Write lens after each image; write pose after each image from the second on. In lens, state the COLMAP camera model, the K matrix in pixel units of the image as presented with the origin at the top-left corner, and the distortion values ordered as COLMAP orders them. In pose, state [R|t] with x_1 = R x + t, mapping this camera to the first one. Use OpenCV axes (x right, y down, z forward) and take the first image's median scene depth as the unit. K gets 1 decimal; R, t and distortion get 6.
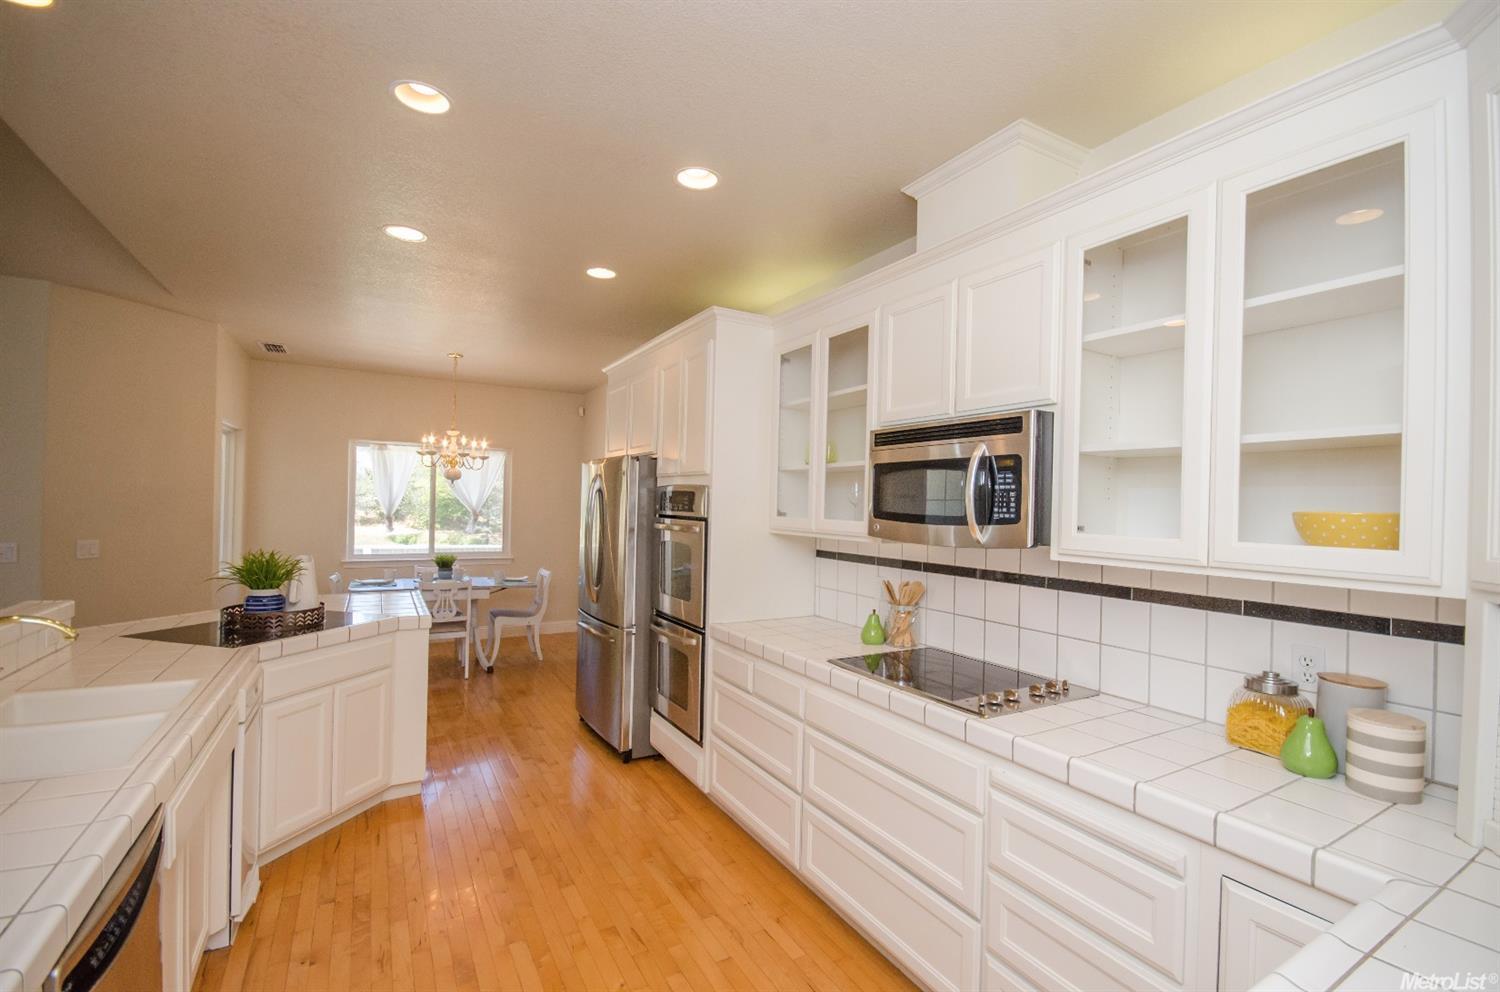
lens RADIAL K [[657.9, 0, 784.8], [0, 657.9, 501.6], [0, 0, 1]] dist [0.003258, 0.000021]
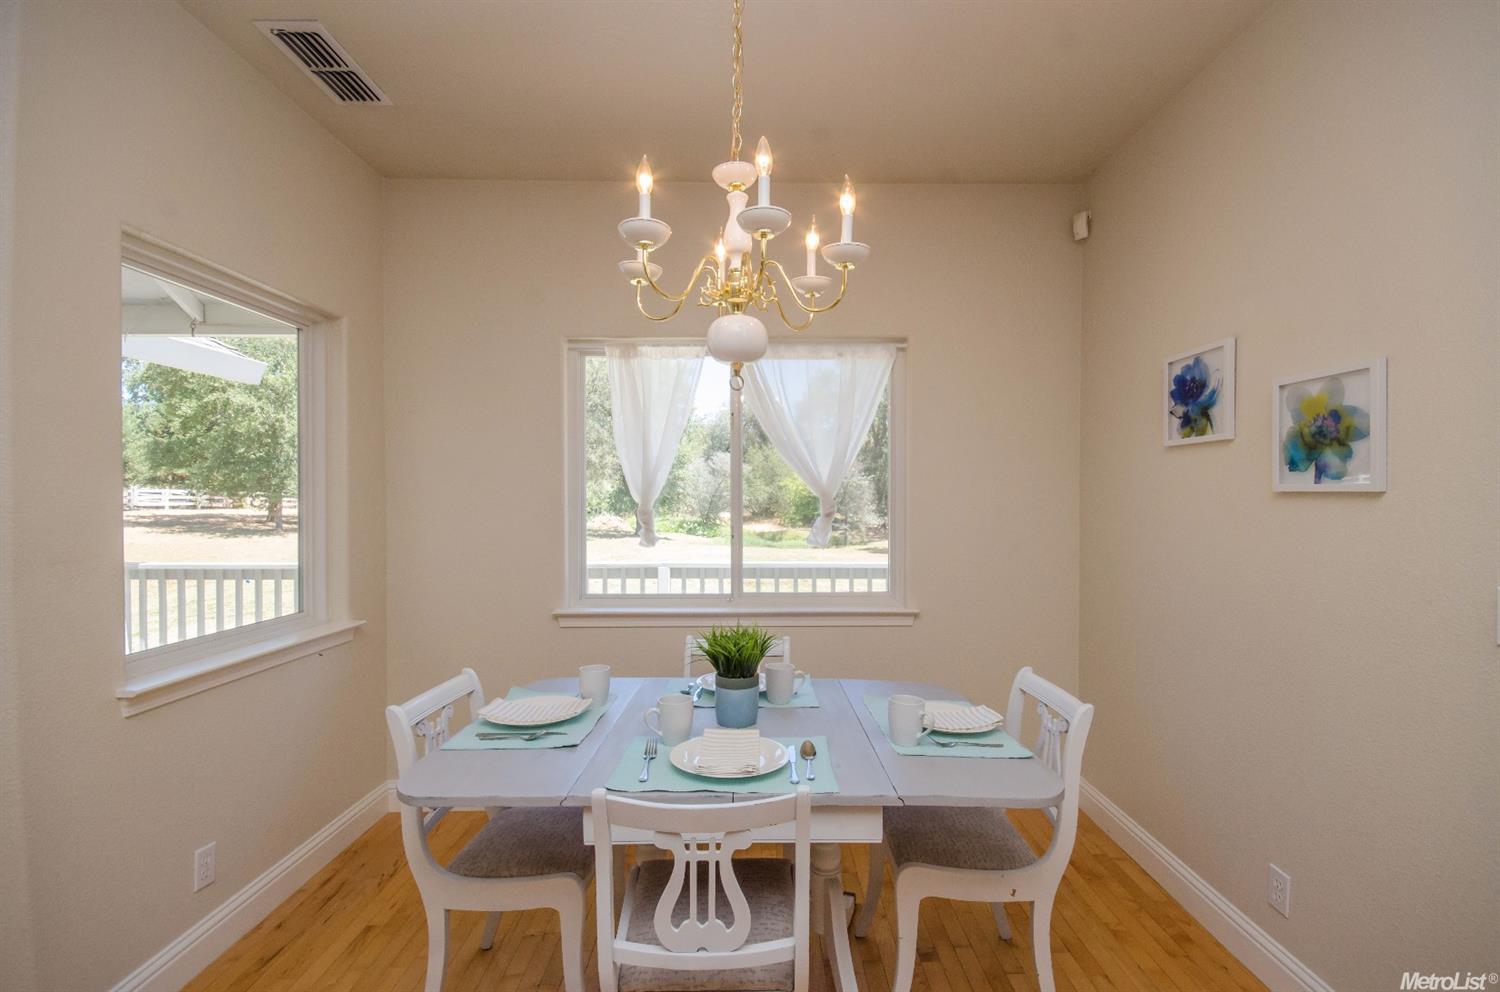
lens RADIAL K [[647.4, 0, 756.3], [0, 647.4, 497.5], [0, 0, 1]] dist [-0.000154, -0.000269]
pose [[0.847669, -0.023265, -0.530015, -0.604764], [0.022672, 0.999714, -0.007623, 0.035751], [0.530041, -0.005554, 0.847954, 1.308703]]
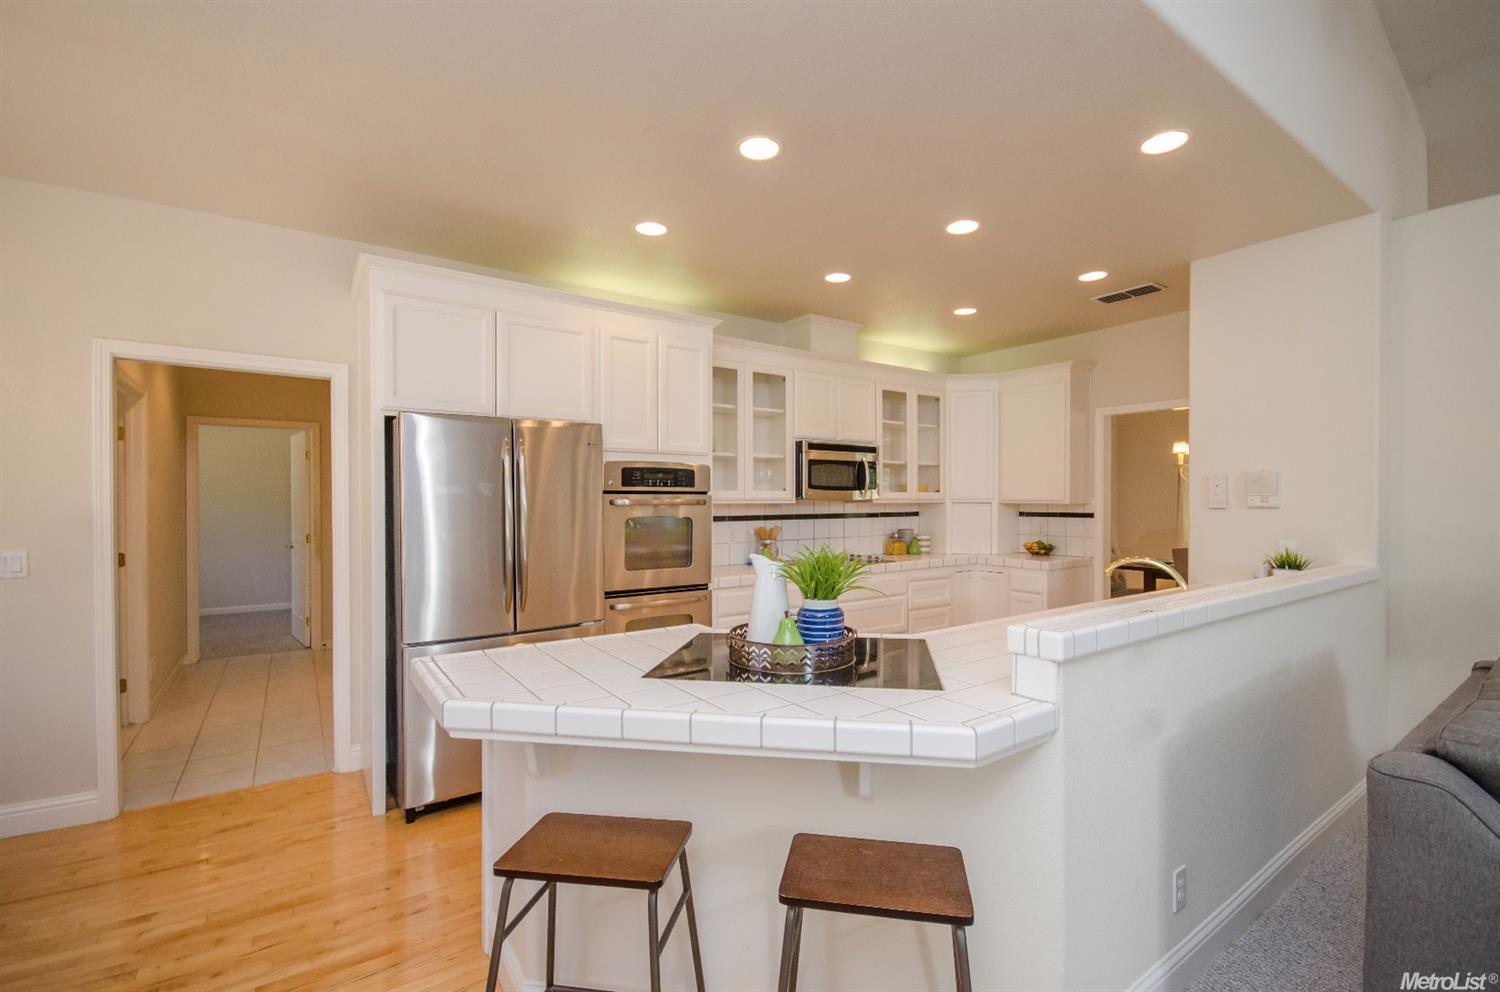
lens RADIAL K [[647.4, 0, 756.3], [0, 647.4, 497.5], [0, 0, 1]] dist [-0.000154, -0.000269]
pose [[-0.055411, -0.019858, 0.998266, -1.258118], [-0.003203, 0.999801, 0.019711, 0.010869], [-0.998458, -0.002105, -0.055464, 0.945978]]
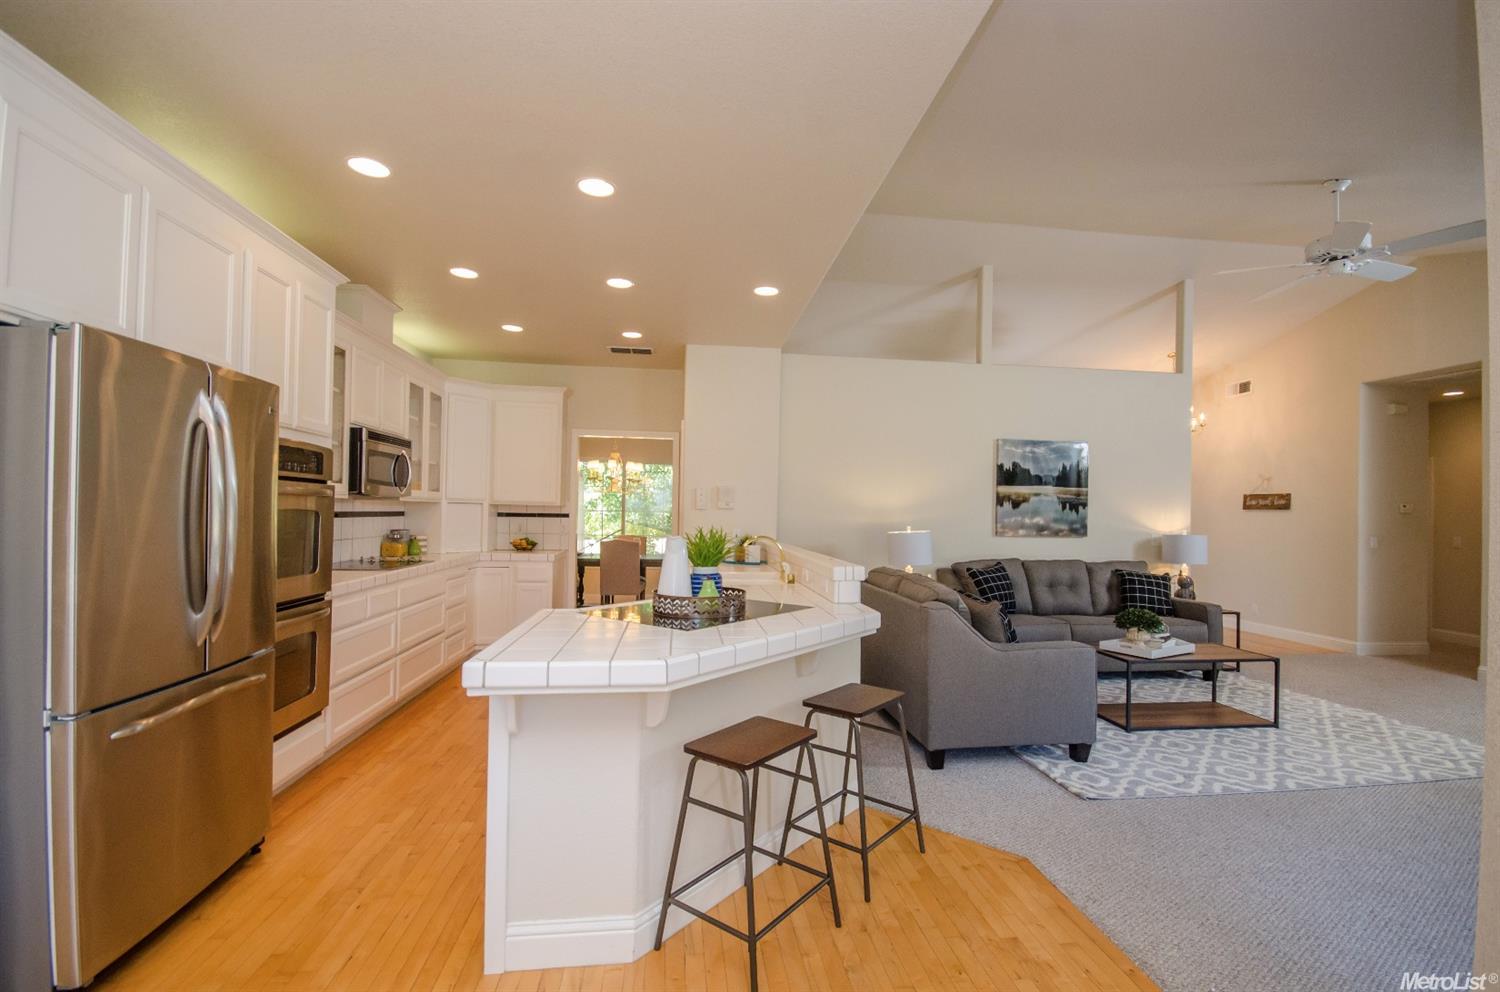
lens RADIAL K [[662.0, 0, 781.9], [0, 662.0, 516.4], [0, 0, 1]] dist [0.001494, 0.000112]
pose [[-0.917572, -0.043628, 0.395169, -1.099575], [-0.042396, 0.999031, 0.011855, 0.034310], [-0.395303, -0.005876, -0.918532, 1.589661]]
